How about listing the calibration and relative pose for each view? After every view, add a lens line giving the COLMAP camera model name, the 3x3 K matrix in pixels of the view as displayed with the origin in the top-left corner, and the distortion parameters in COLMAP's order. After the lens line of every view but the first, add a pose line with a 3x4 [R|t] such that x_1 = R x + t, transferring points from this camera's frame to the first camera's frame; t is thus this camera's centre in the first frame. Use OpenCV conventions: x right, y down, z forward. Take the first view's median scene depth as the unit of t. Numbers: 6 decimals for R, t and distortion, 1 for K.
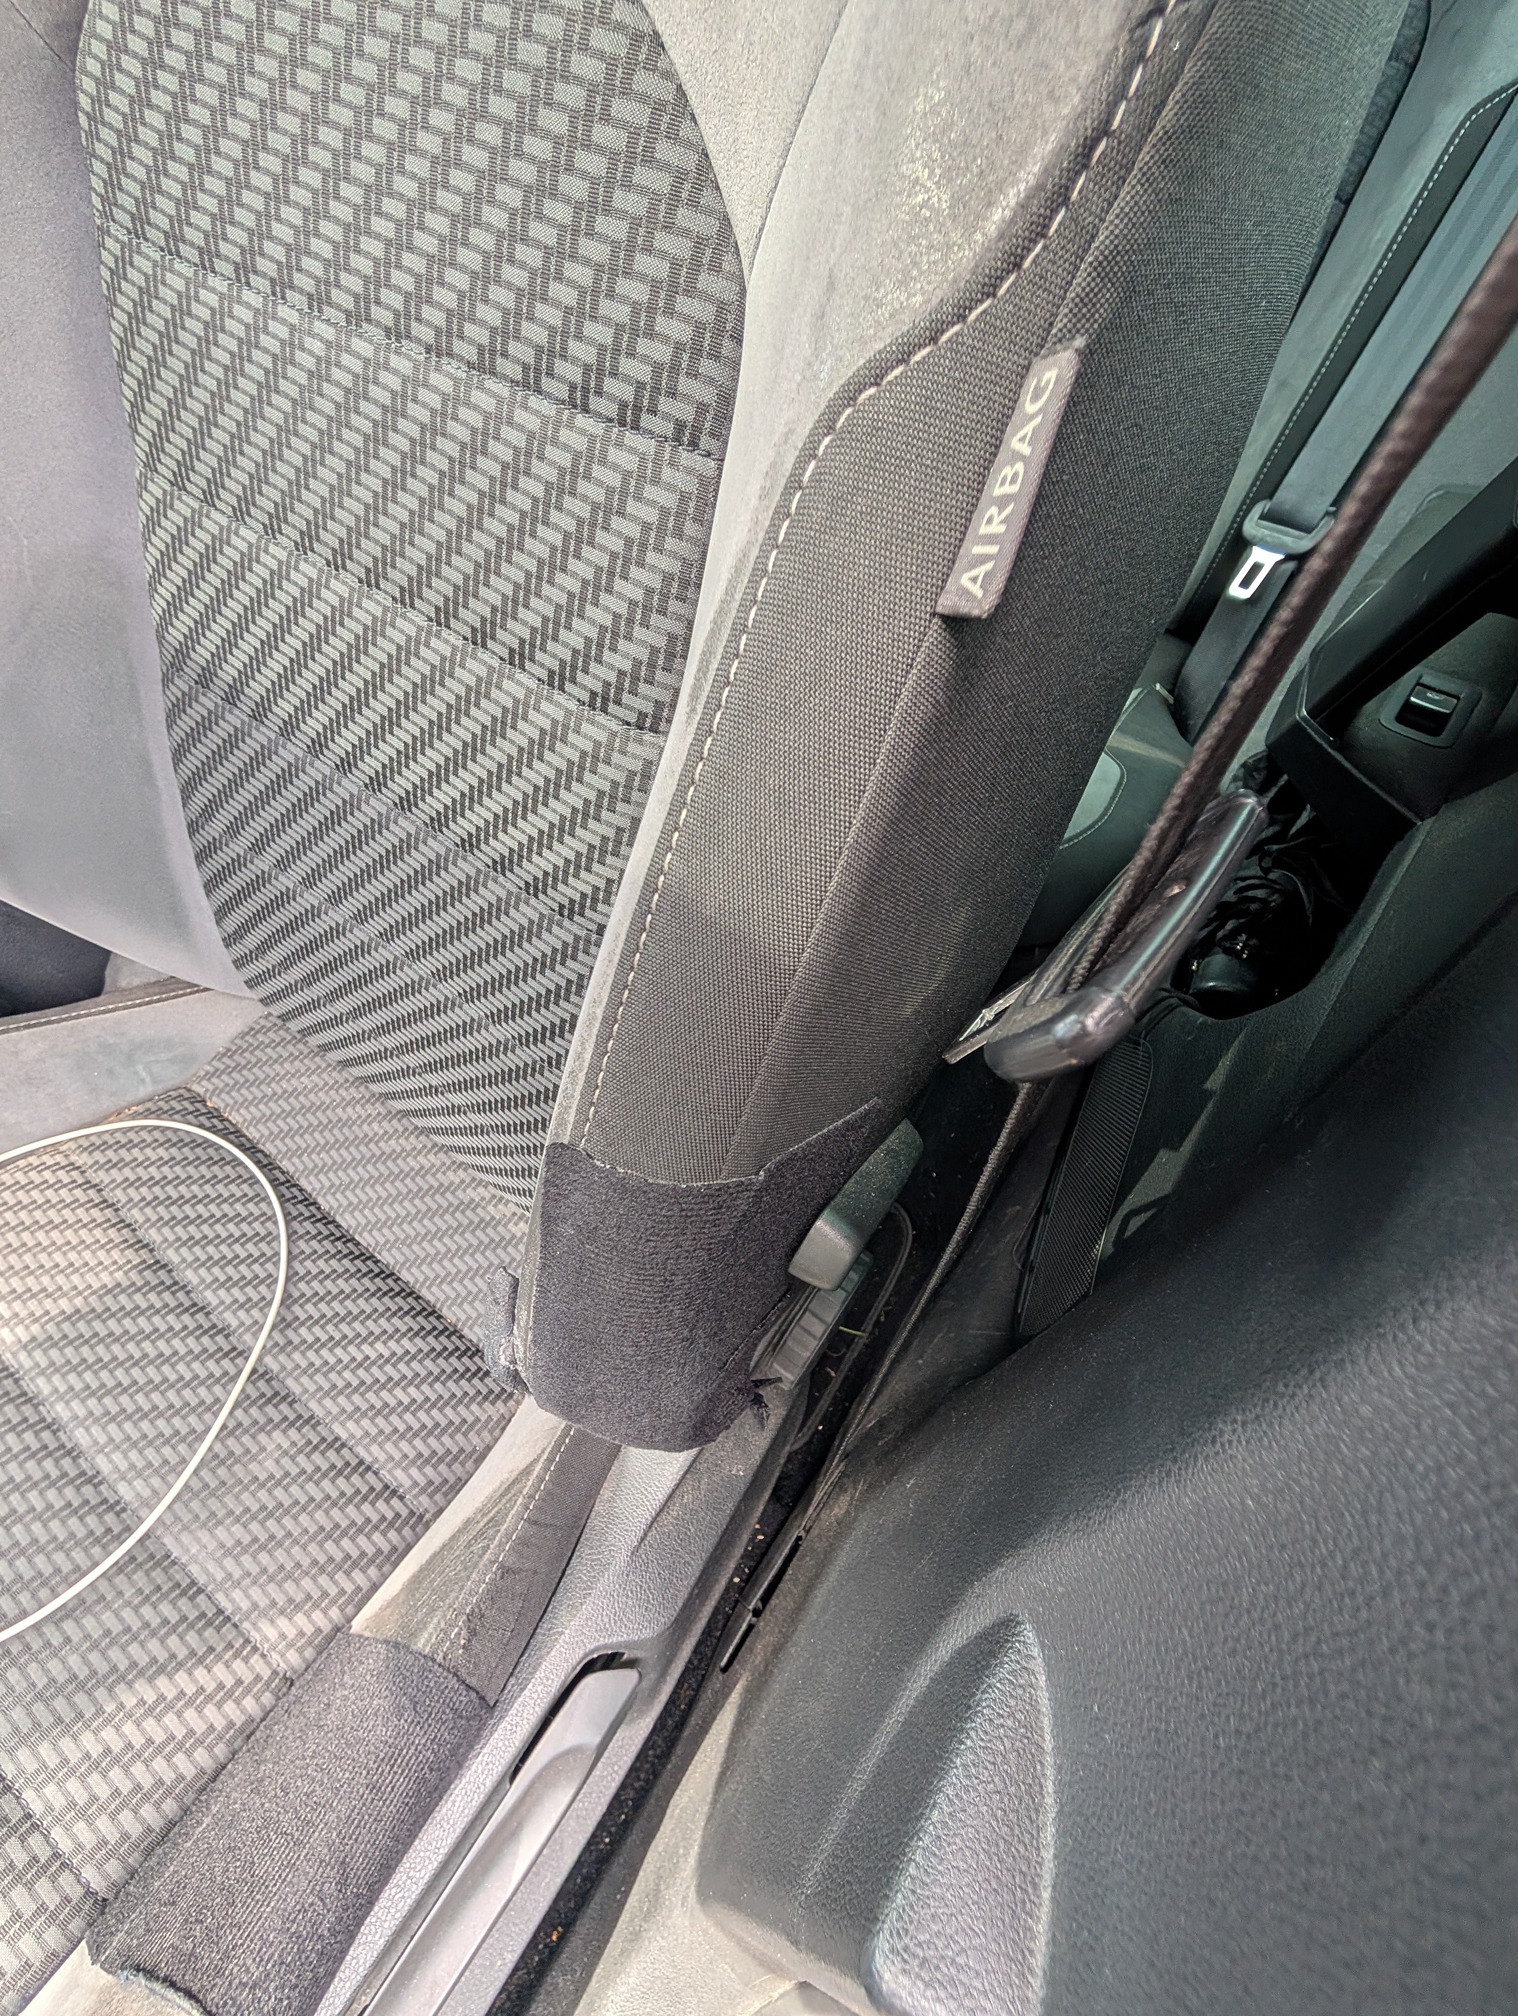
lens RADIAL K [[779.4, 0, 751.0], [0, 779.4, 1020.3], [0, 0, 1]] dist [0.000359, 0.000049]
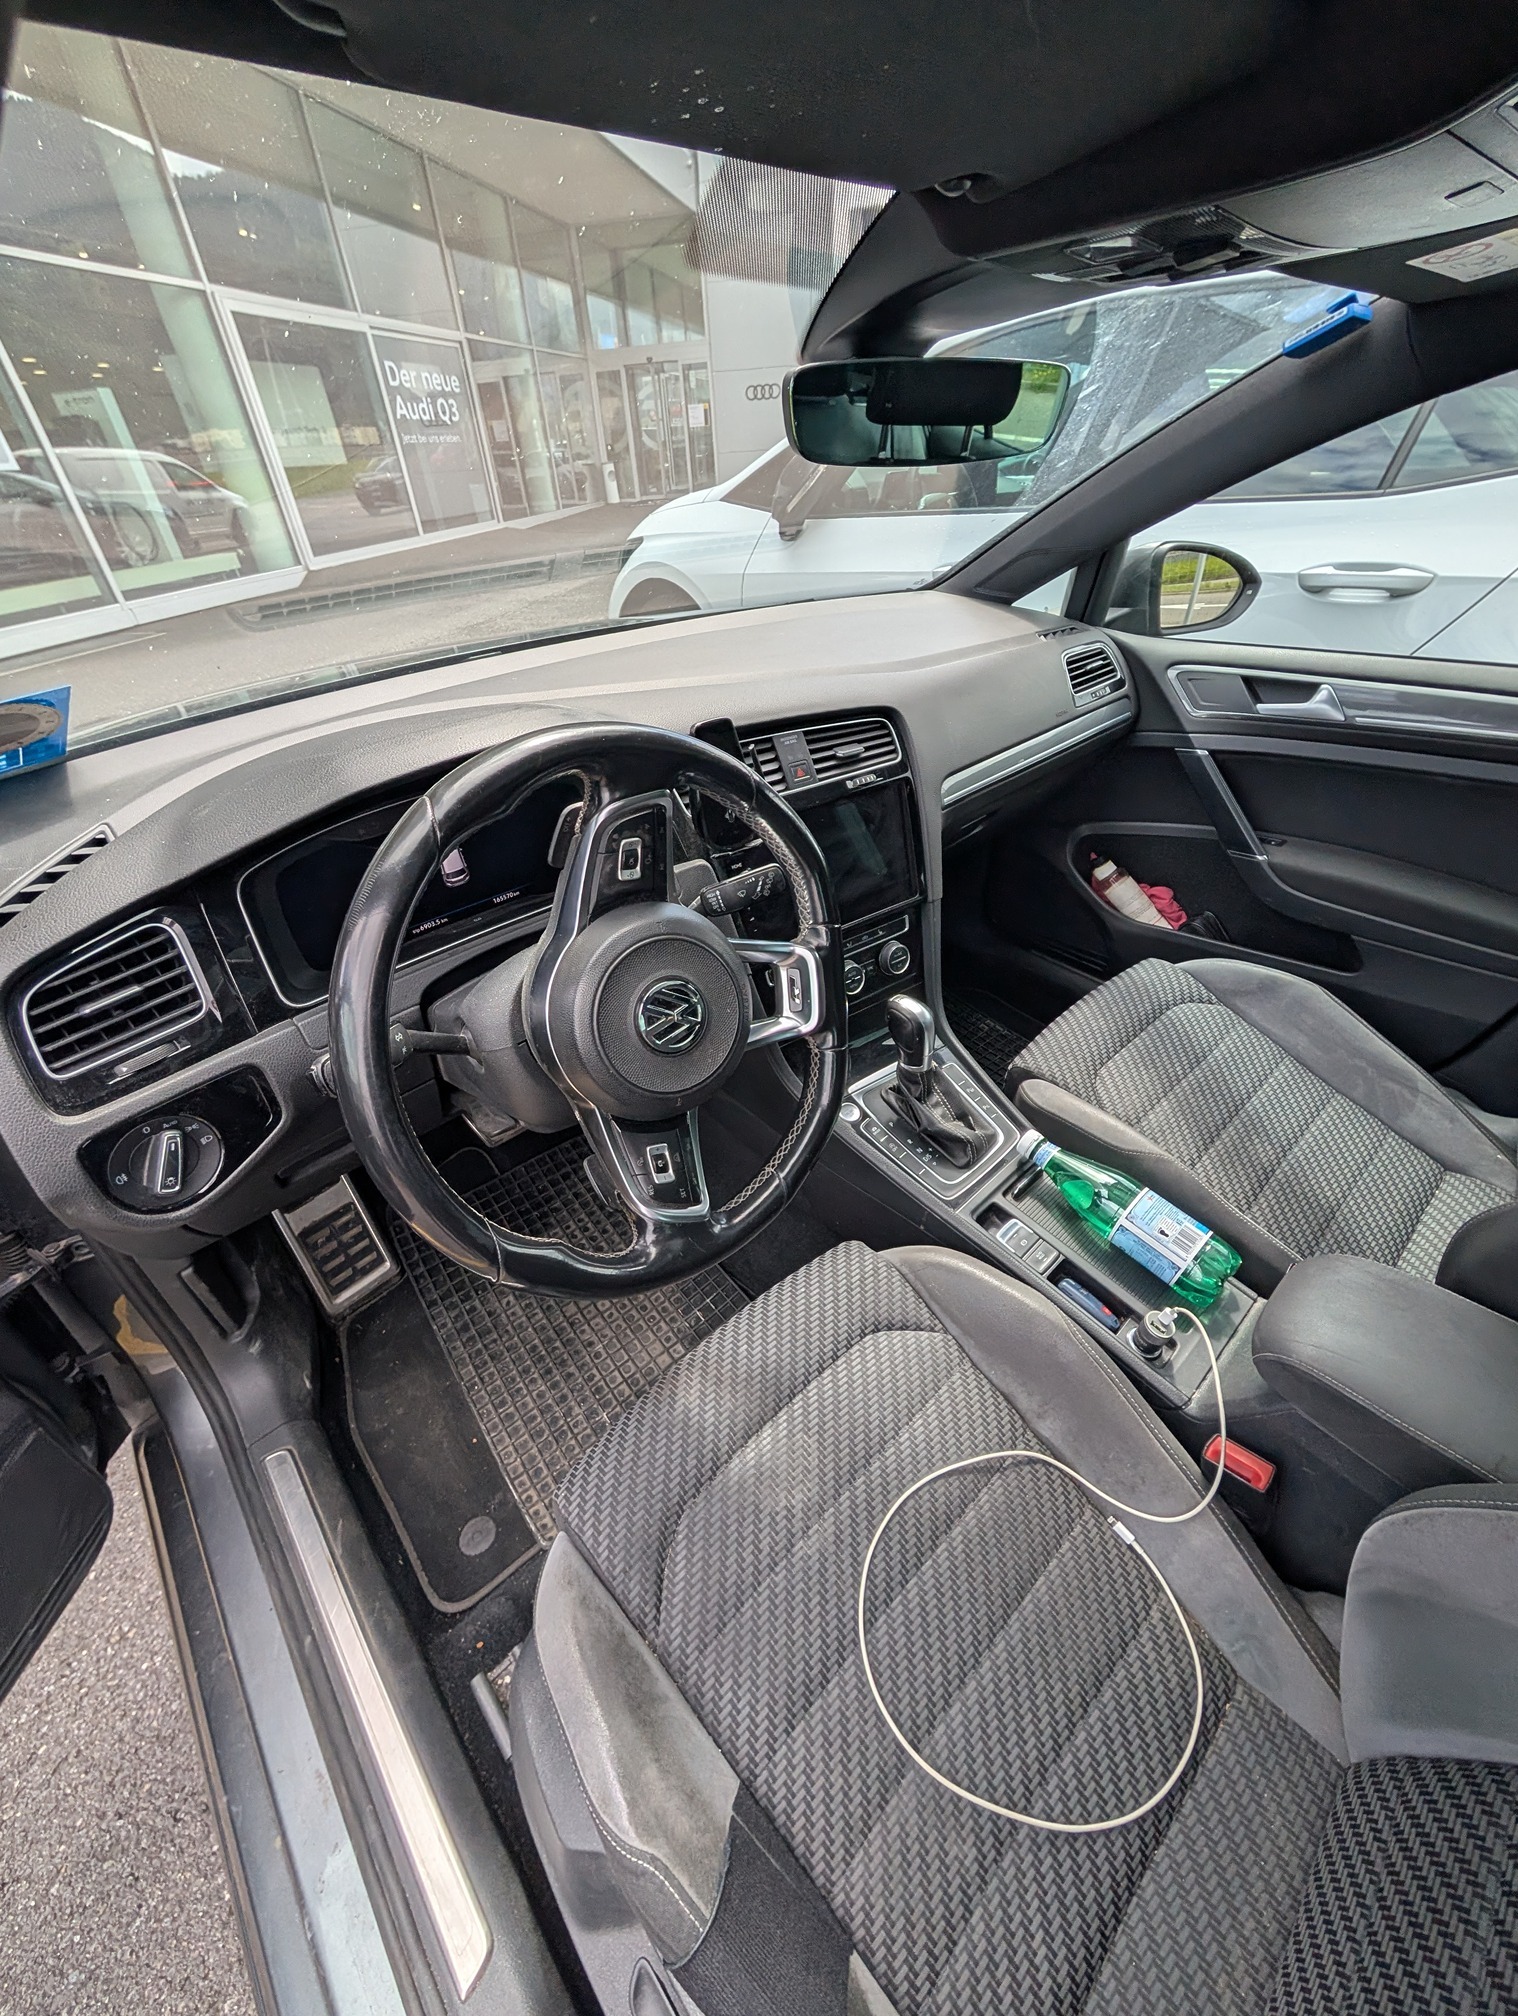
lens RADIAL K [[785.8, 0, 759.0], [0, 785.8, 1008.0], [0, 0, 1]] dist [0.004417, -0.000207]
pose [[-0.194420, 0.549471, -0.812577, -0.205206], [-0.809811, 0.377556, 0.449064, -0.295090], [0.553541, 0.745341, 0.371564, -0.712252]]
